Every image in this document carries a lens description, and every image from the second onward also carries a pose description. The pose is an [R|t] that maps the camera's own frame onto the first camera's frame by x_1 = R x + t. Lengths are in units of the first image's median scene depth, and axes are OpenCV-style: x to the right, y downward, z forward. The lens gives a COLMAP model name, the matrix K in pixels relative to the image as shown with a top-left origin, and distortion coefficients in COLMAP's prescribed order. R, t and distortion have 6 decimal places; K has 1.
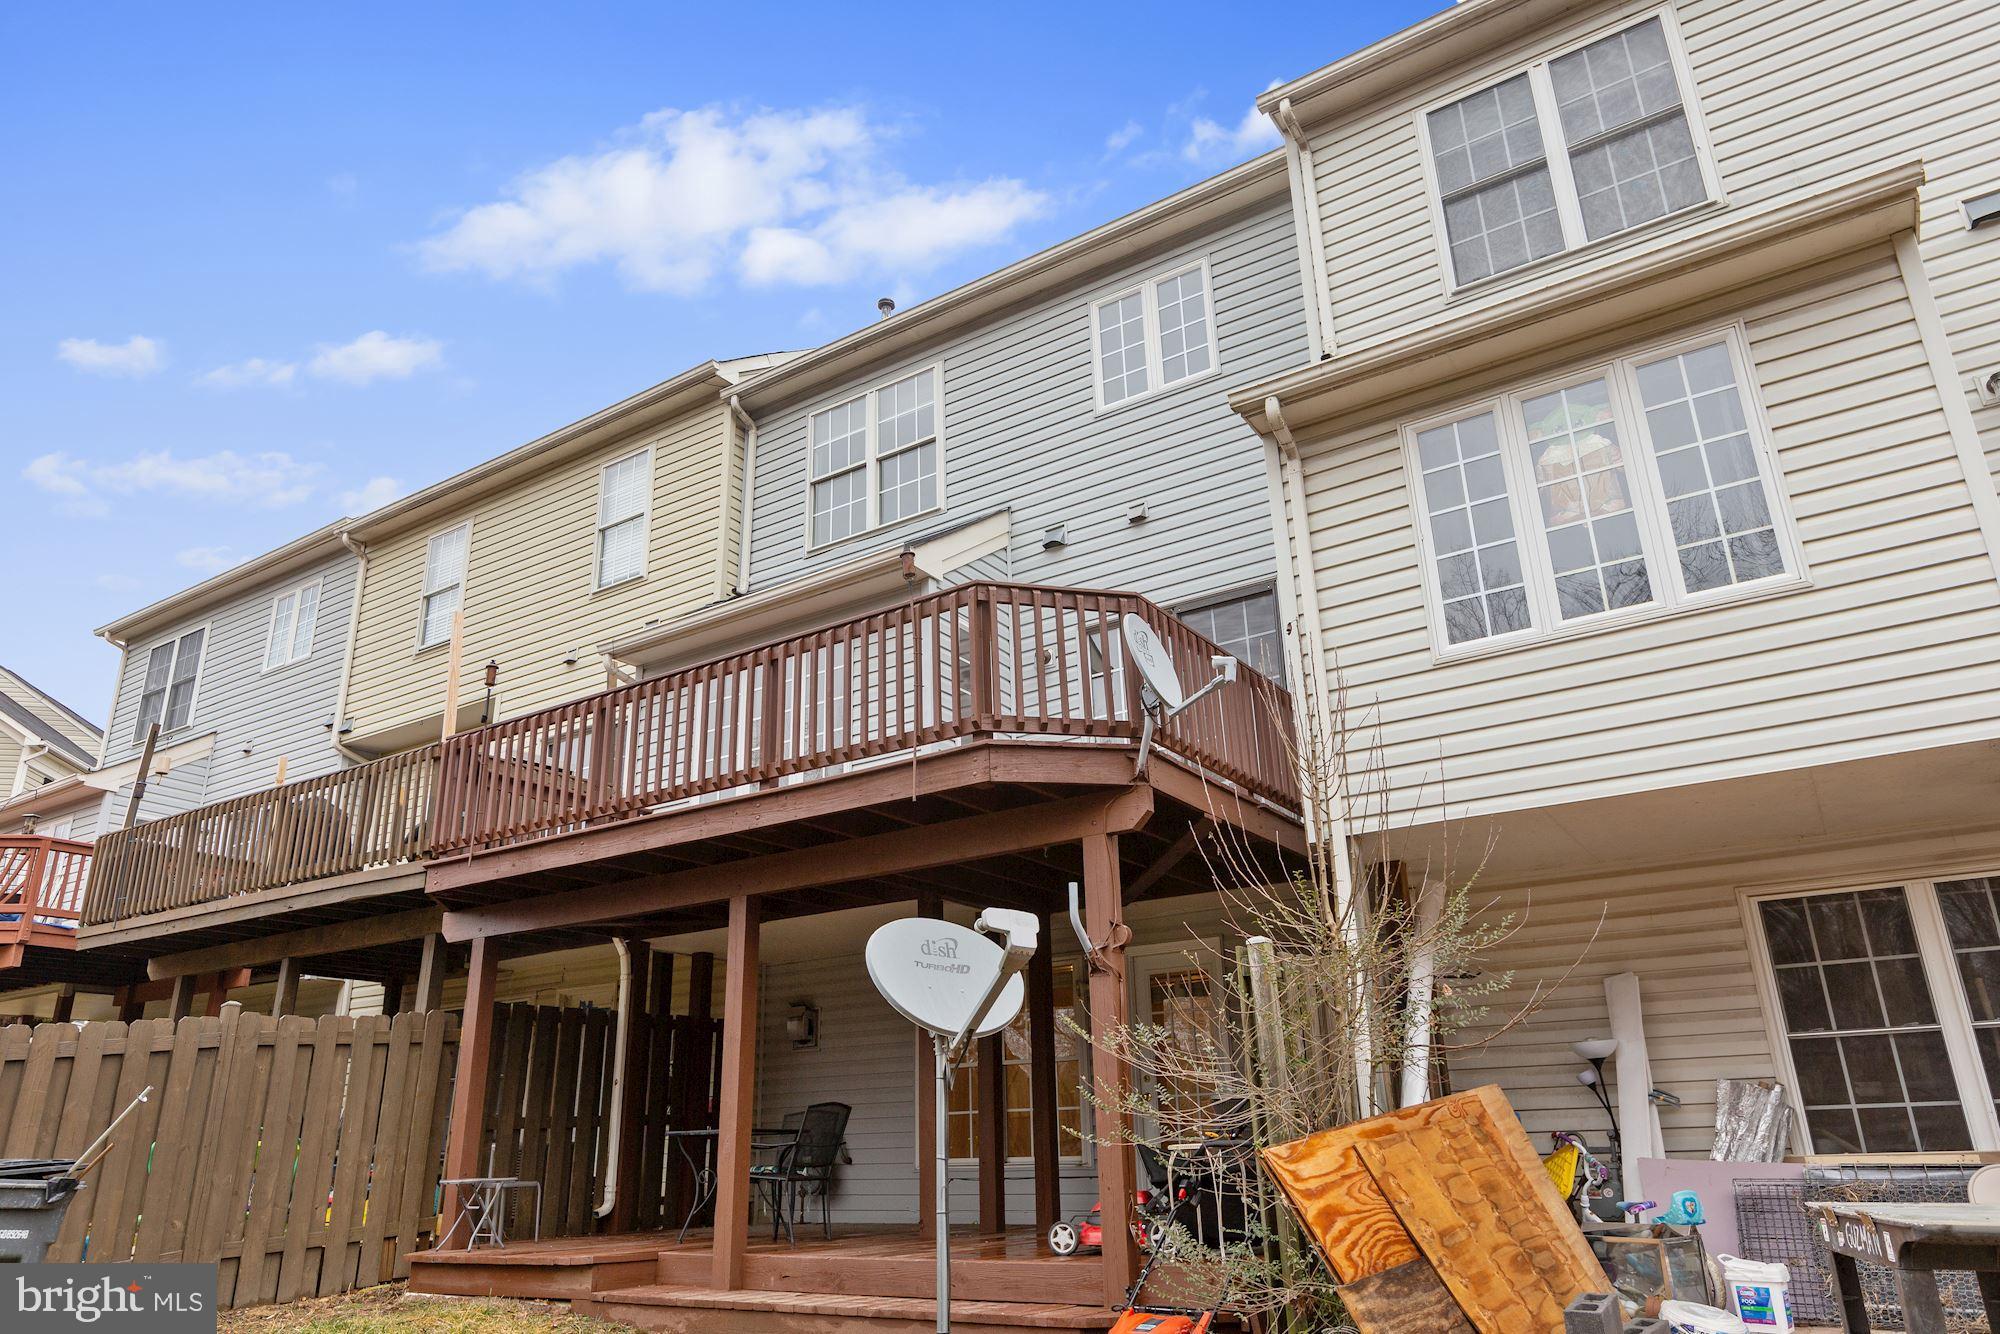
lens RADIAL K [[1331.9, 0, 1000.0], [0, 1331.9, 667.0], [0, 0, 1]] dist [0.005216, -0.004456]
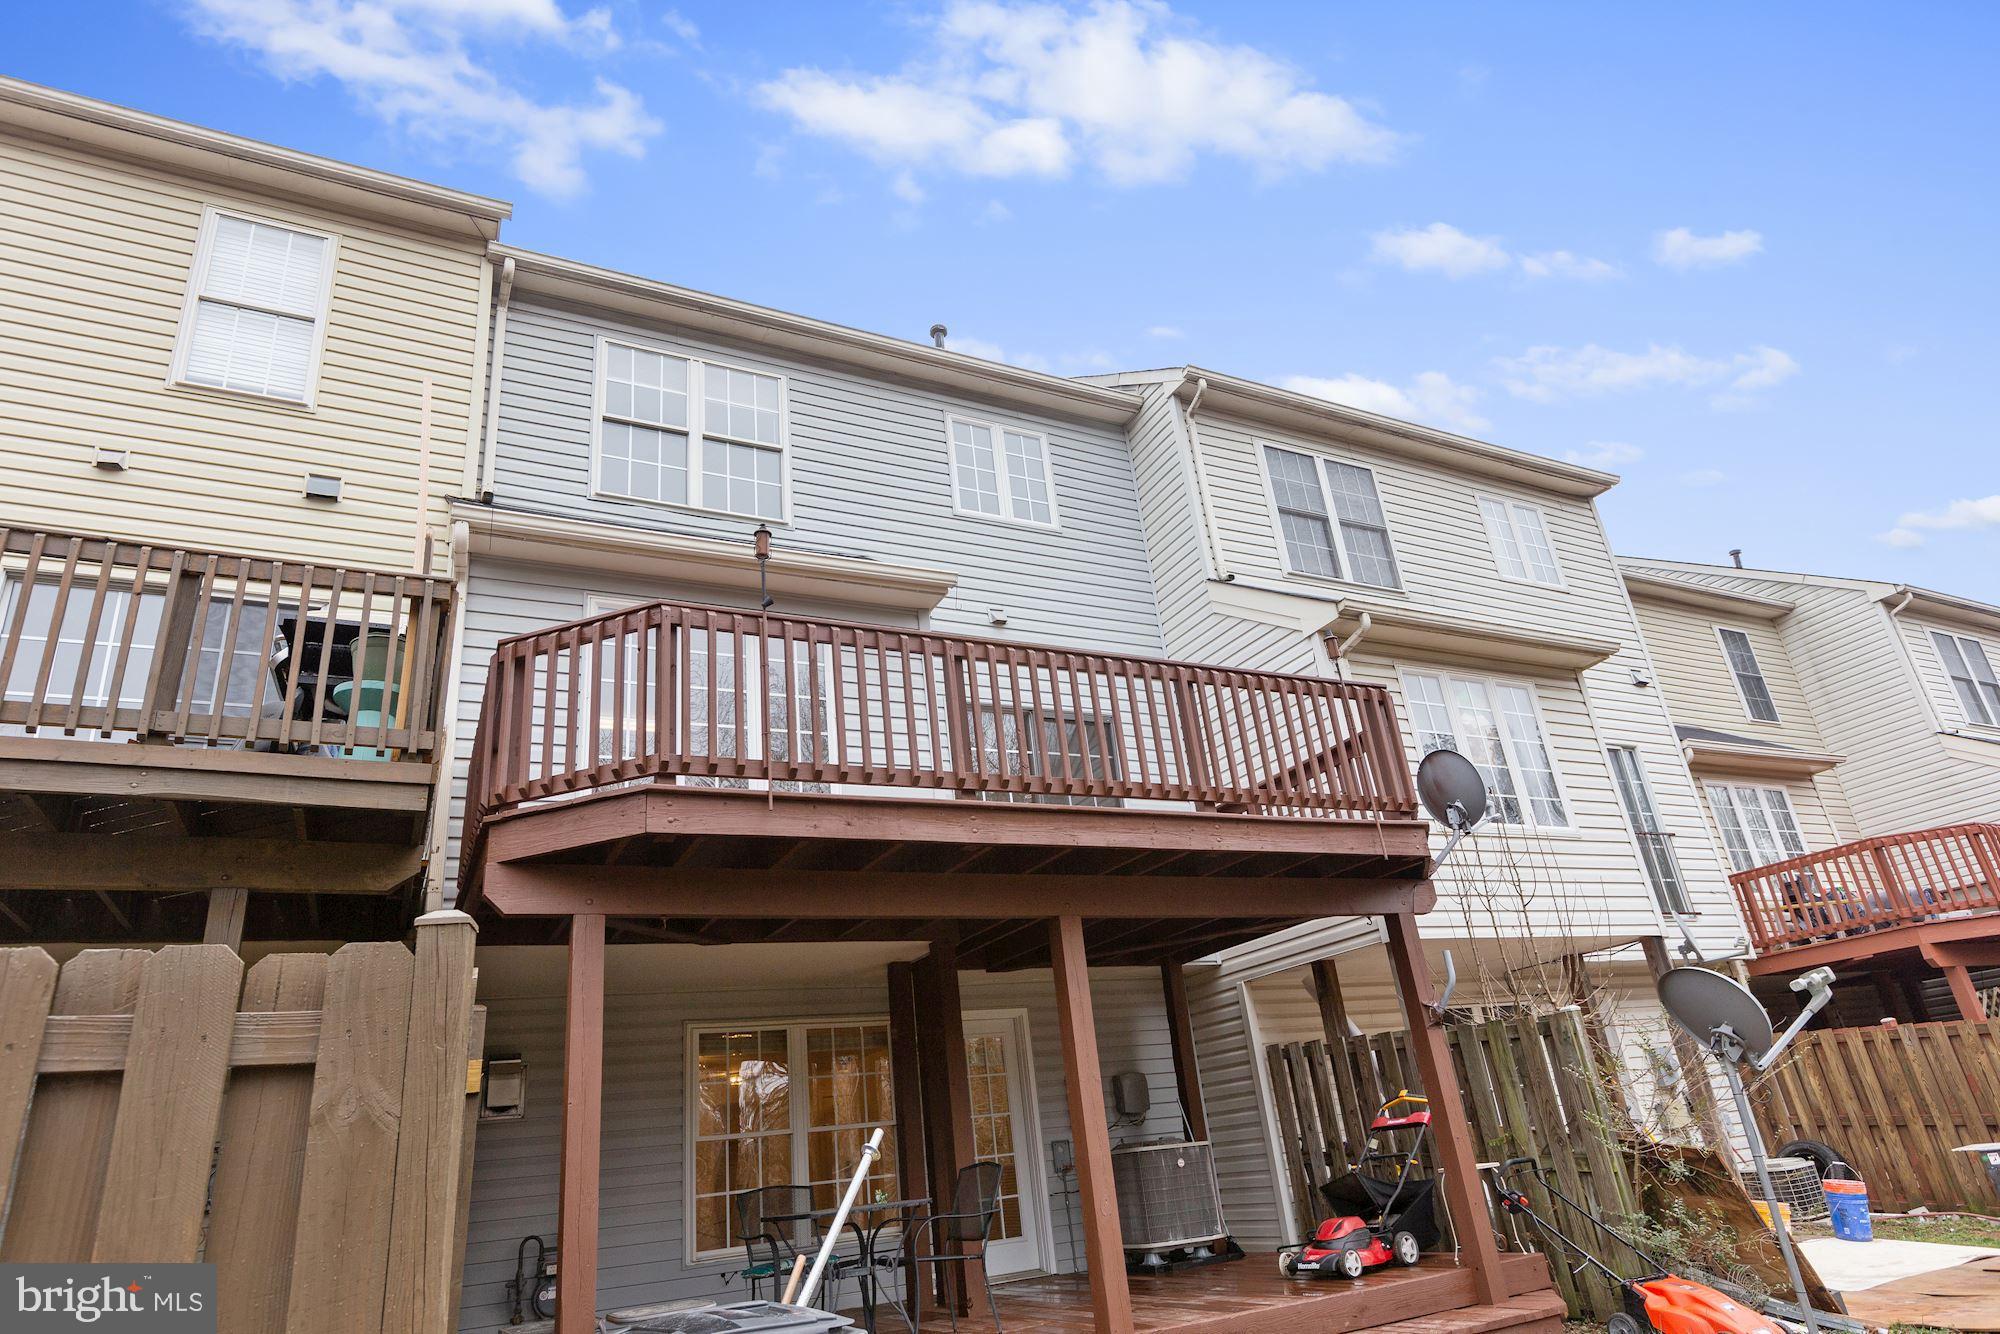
lens RADIAL K [[1161.7, 0, 1000.0], [0, 1161.7, 667.0], [0, 0, 1]] dist [-0.003559, 0.000987]
pose [[0.493199, 0.317119, 0.810056, -0.681119], [-0.214790, 0.946749, -0.239857, 0.160006], [-0.842983, -0.055695, 0.535050, 0.482219]]
